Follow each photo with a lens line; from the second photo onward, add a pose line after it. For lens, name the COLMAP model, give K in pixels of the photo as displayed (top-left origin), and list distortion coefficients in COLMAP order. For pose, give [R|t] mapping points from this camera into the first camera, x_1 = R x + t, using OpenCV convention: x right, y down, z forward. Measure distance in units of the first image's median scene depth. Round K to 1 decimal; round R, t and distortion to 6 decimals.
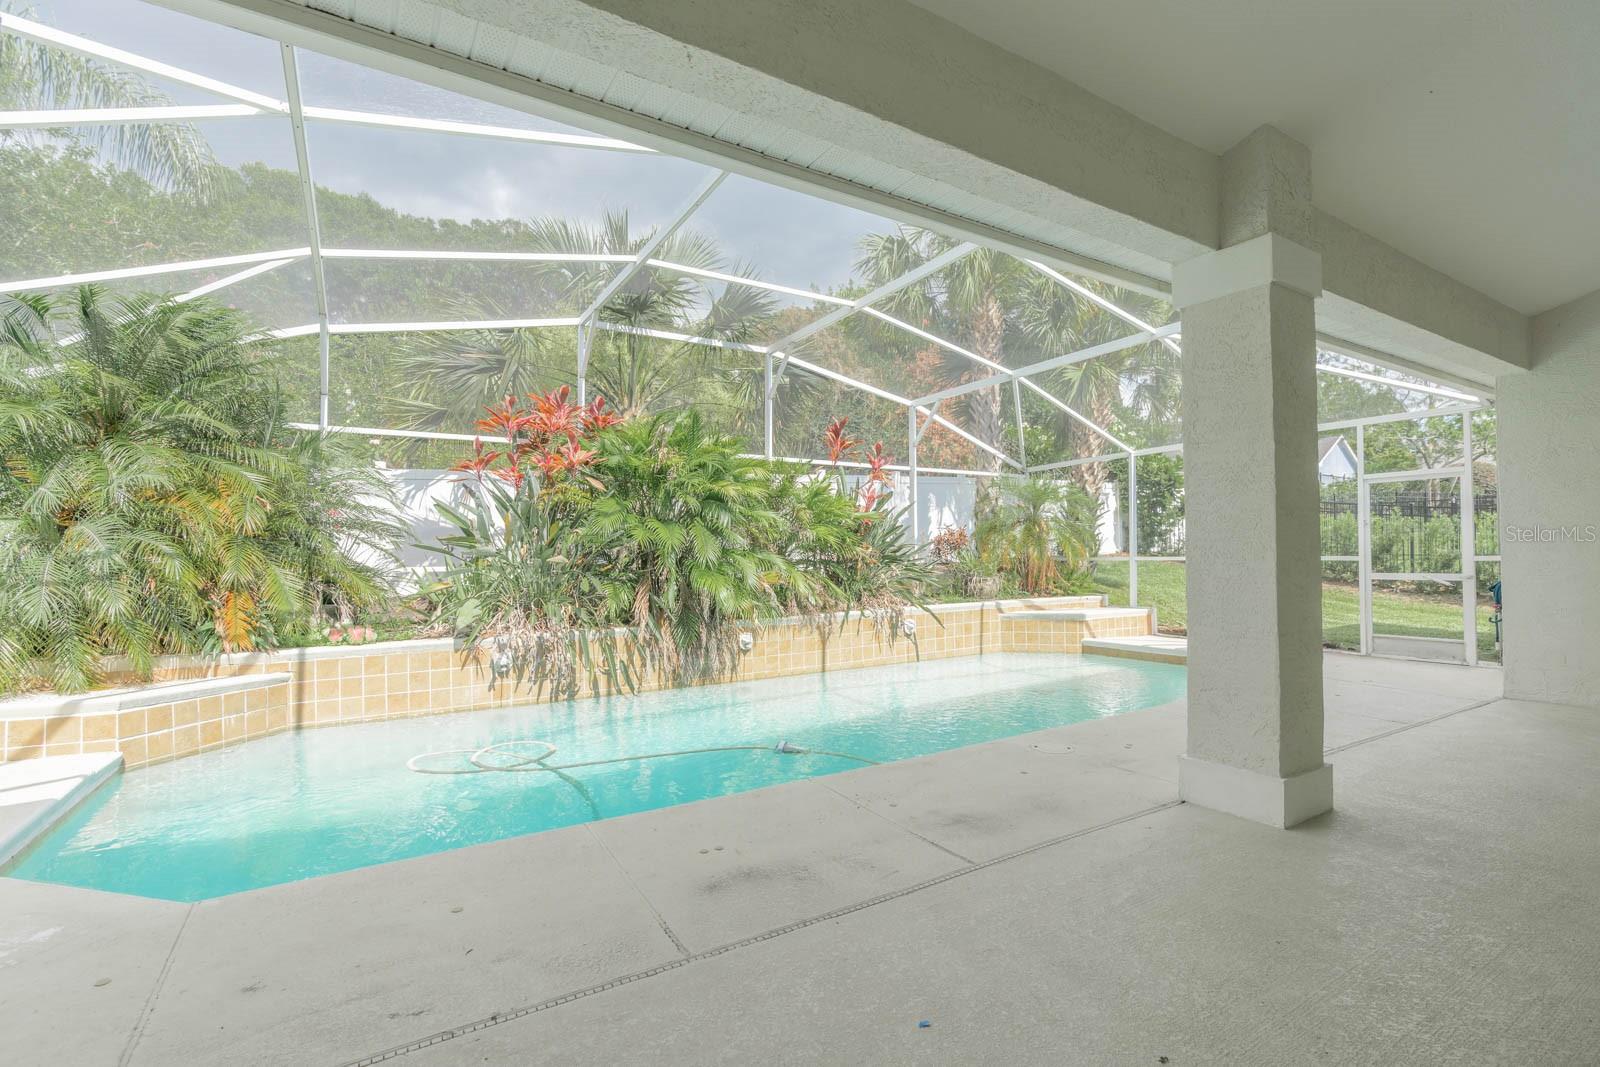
lens RADIAL K [[720.5, 0, 800.0], [0, 720.5, 533.5], [0, 0, 1]] dist [-0.003245, 0.000153]
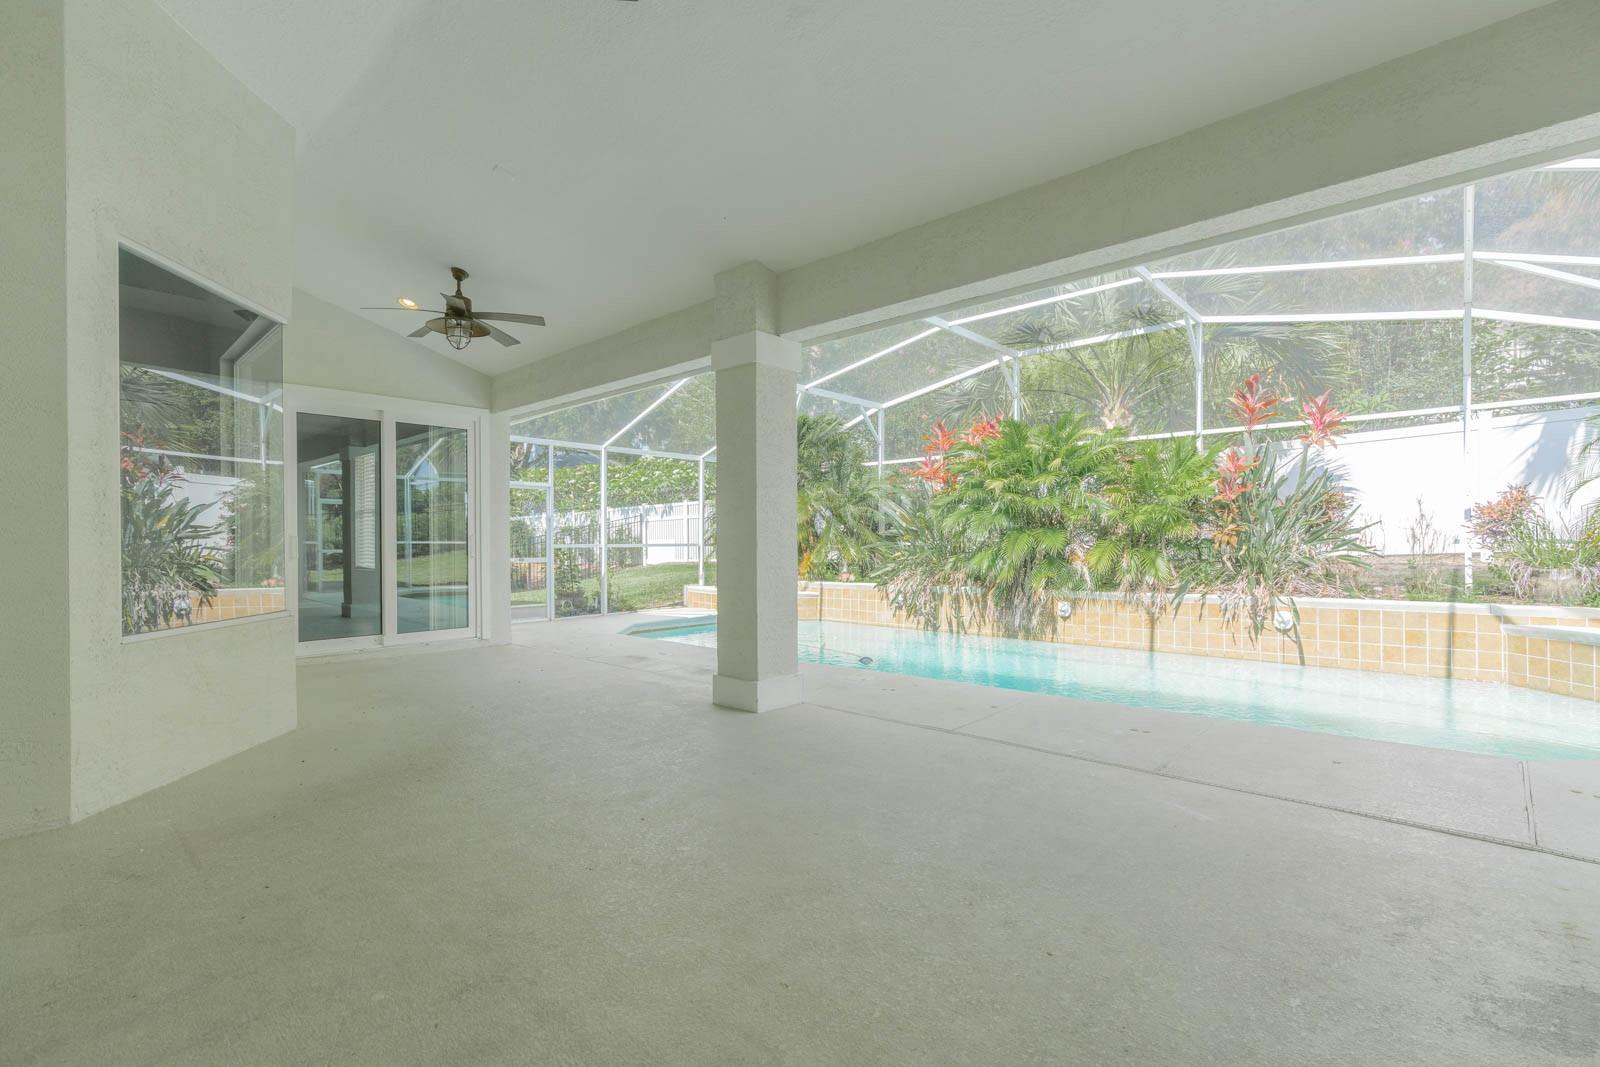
lens RADIAL K [[720.5, 0, 800.0], [0, 720.5, 533.5], [0, 0, 1]] dist [-0.003245, 0.000153]
pose [[0.284666, 0.002205, -0.958624, 0.882403], [0.036392, 0.999252, 0.013105, -0.003110], [0.957936, -0.038617, 0.284373, 0.257939]]
